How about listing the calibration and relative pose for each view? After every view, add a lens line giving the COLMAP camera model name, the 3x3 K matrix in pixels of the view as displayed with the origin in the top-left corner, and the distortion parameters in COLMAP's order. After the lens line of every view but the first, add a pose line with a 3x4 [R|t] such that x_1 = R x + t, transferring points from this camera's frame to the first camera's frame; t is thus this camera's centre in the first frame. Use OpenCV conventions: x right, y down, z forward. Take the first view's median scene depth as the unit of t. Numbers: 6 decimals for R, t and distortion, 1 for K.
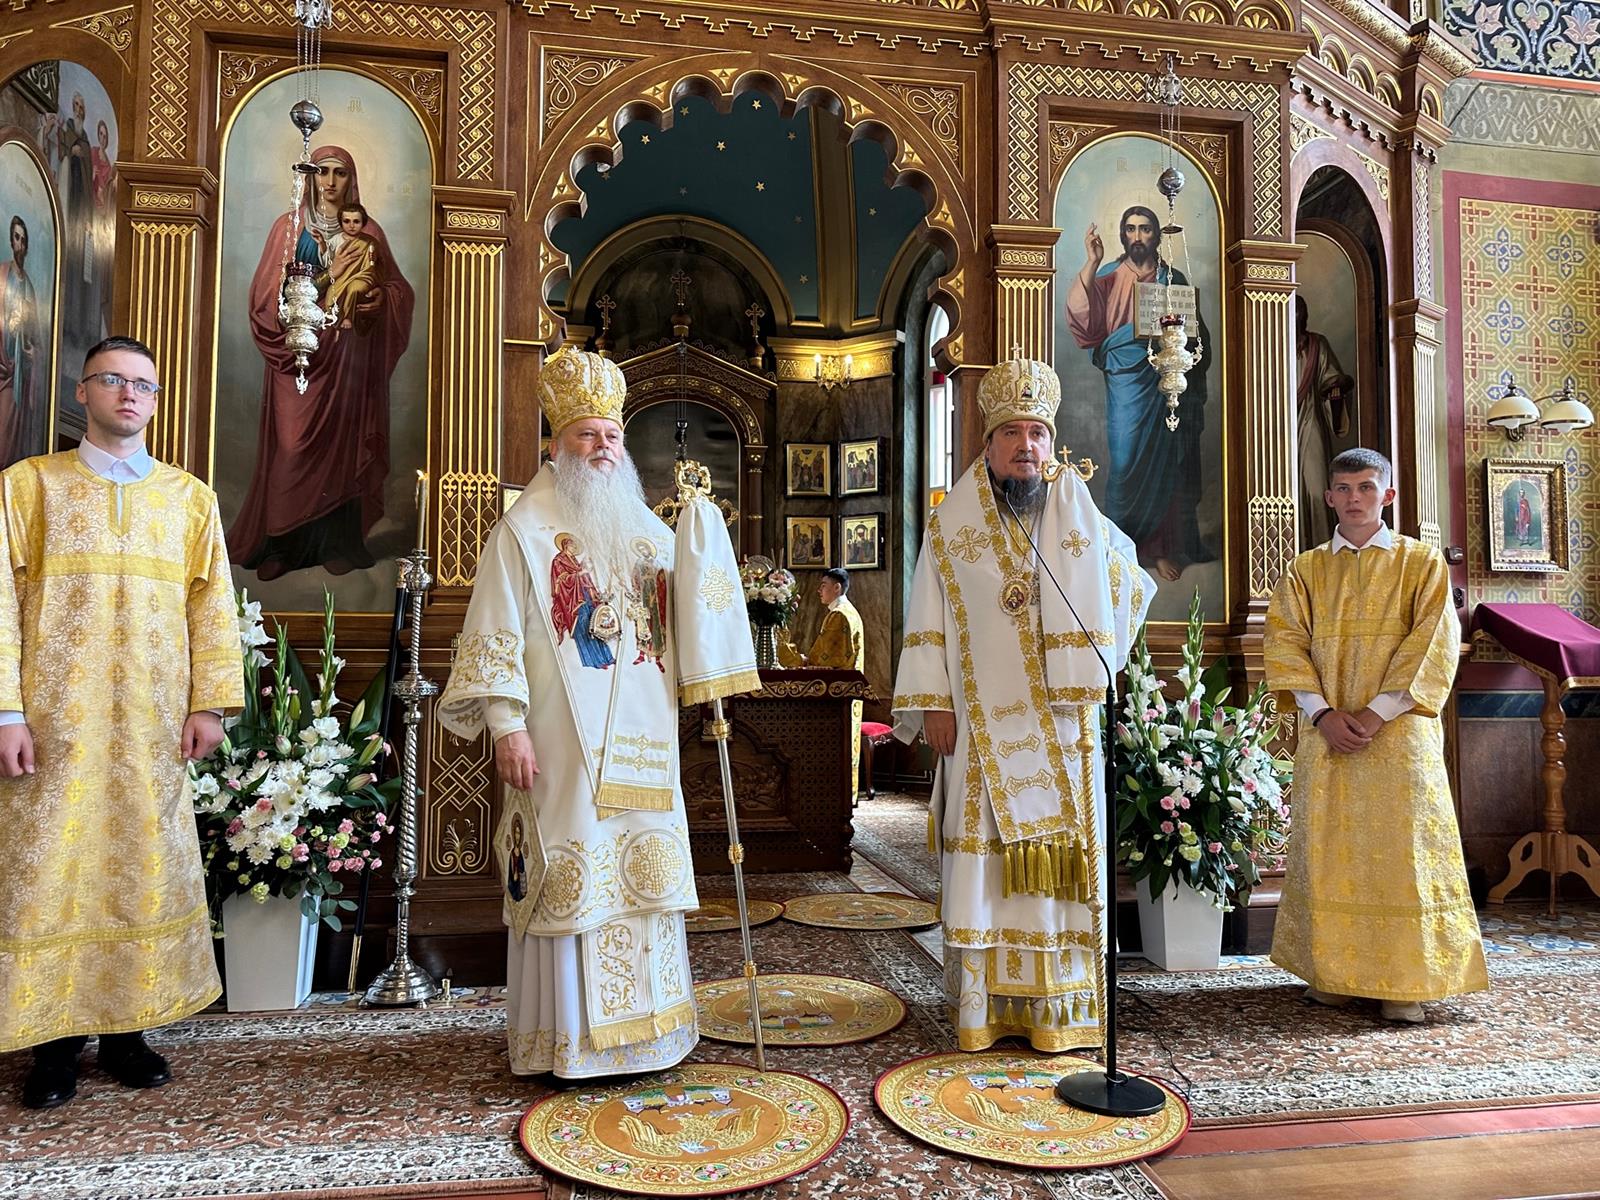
lens RADIAL K [[1136.4, 0, 806.4], [0, 1136.4, 596.6], [0, 0, 1]] dist [0.034662, -0.031637]
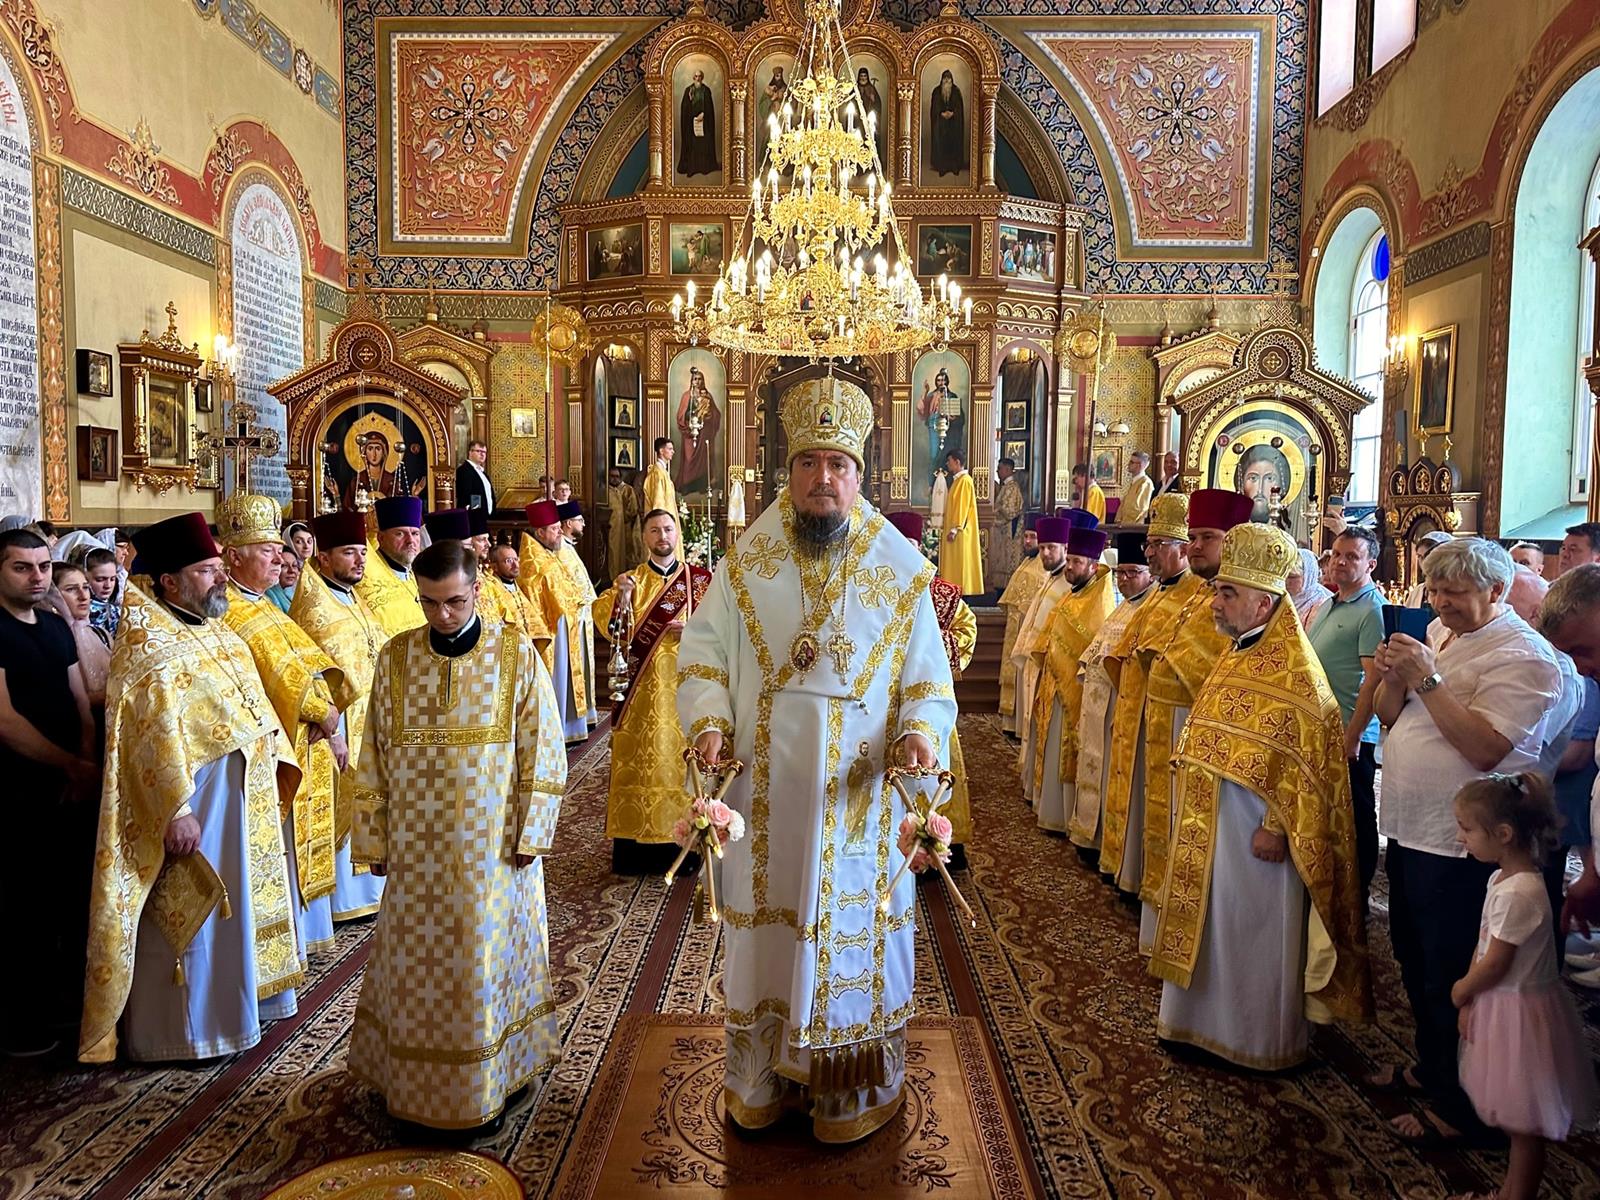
lens RADIAL K [[1136.4, 0, 821.7], [0, 1136.4, 612.7], [0, 0, 1]] dist [0.034662, -0.031637]
pose [[0.986277, 0.012980, -0.164588, 0.433743], [0.008769, 0.991379, 0.130730, -0.088715], [0.164866, -0.130380, 0.977661, -1.941066]]
